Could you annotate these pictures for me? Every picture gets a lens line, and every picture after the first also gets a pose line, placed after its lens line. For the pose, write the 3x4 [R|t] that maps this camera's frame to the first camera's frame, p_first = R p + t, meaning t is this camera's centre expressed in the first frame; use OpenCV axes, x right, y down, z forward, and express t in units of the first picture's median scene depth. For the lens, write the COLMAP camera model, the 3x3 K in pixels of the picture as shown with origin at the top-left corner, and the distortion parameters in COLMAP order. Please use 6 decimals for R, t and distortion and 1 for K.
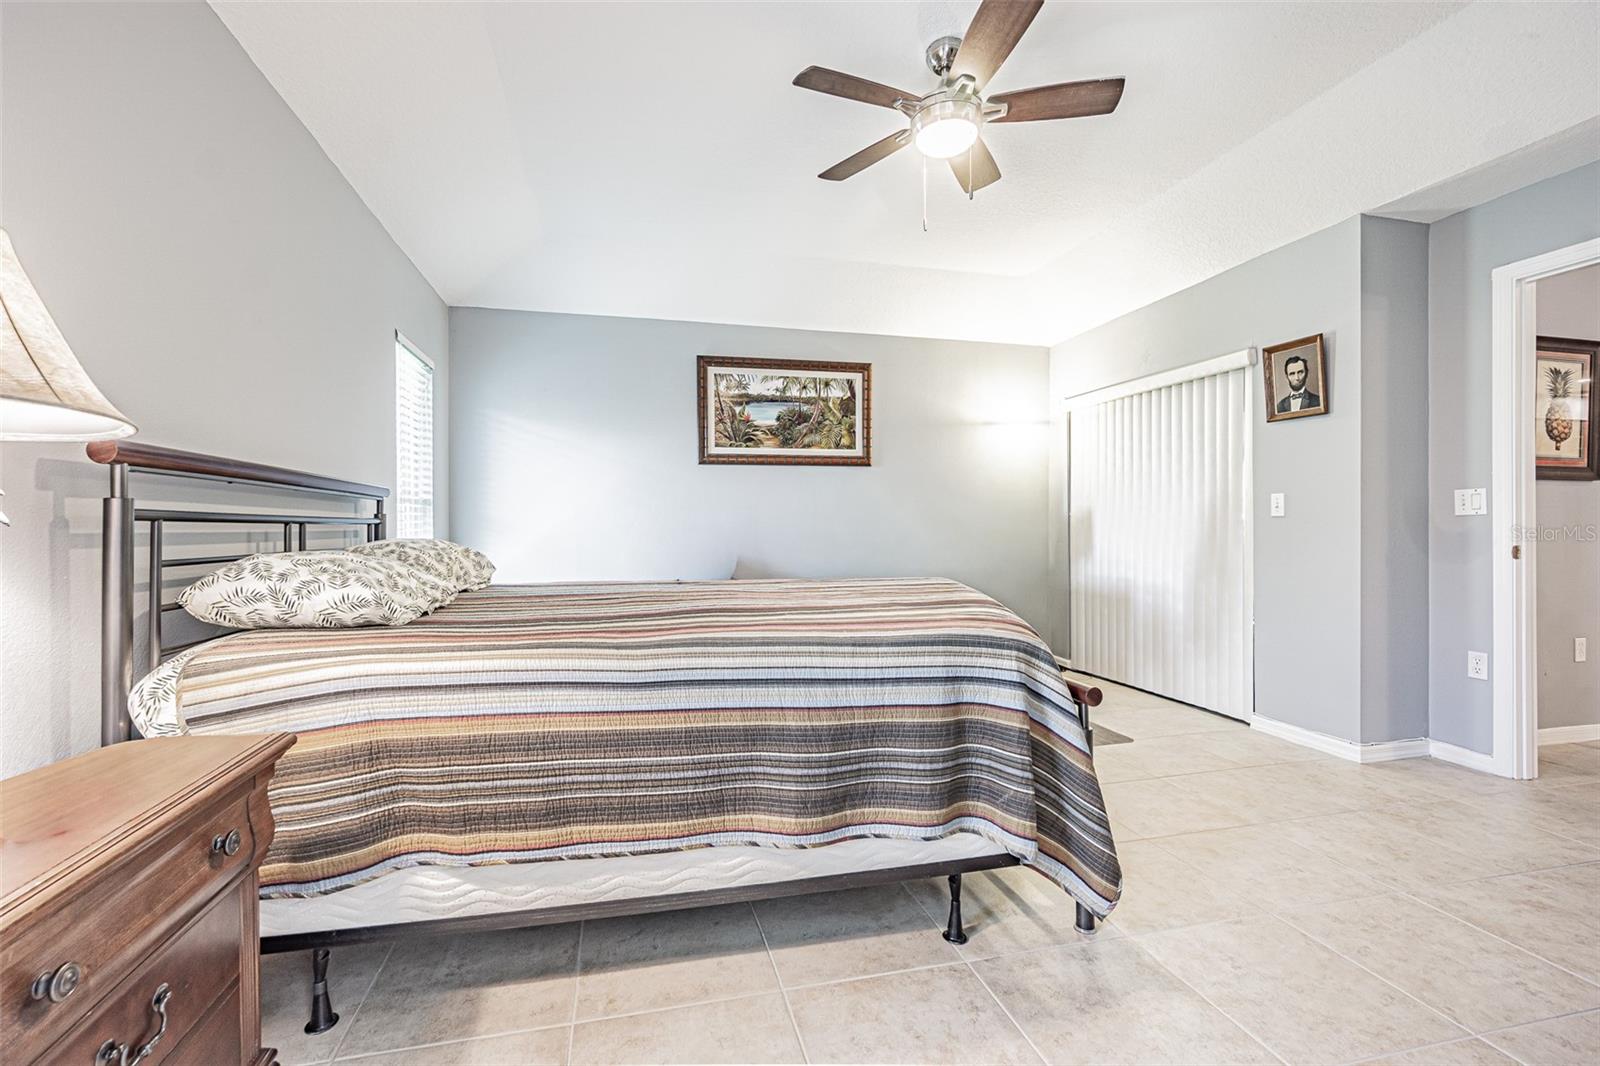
lens RADIAL K [[667.2, 0, 763.9], [0, 667.2, 529.6], [0, 0, 1]] dist [-0.002583, -0.000088]
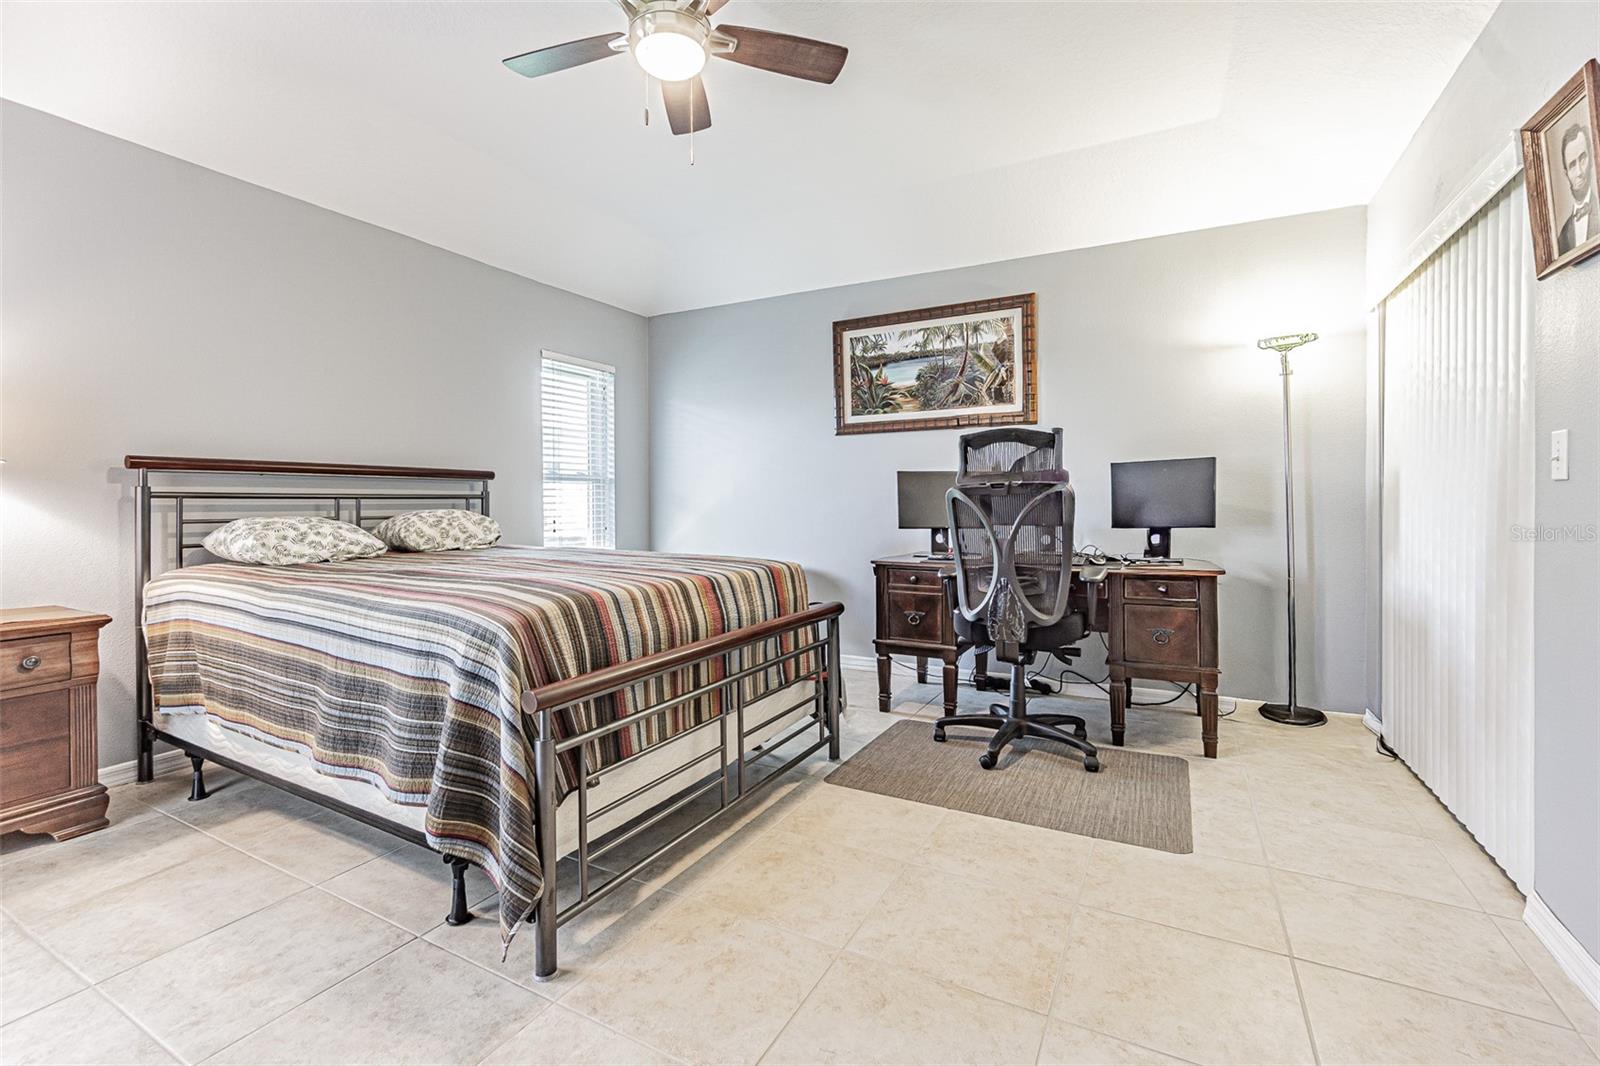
lens RADIAL K [[691.9, 0, 797.5], [0, 691.9, 505.7], [0, 0, 1]] dist [-0.001520, -0.000070]
pose [[0.755155, 0.005577, -0.655523, 0.511101], [-0.002833, 0.999982, 0.005244, -0.002249], [0.655540, -0.002103, 0.755157, 0.213844]]
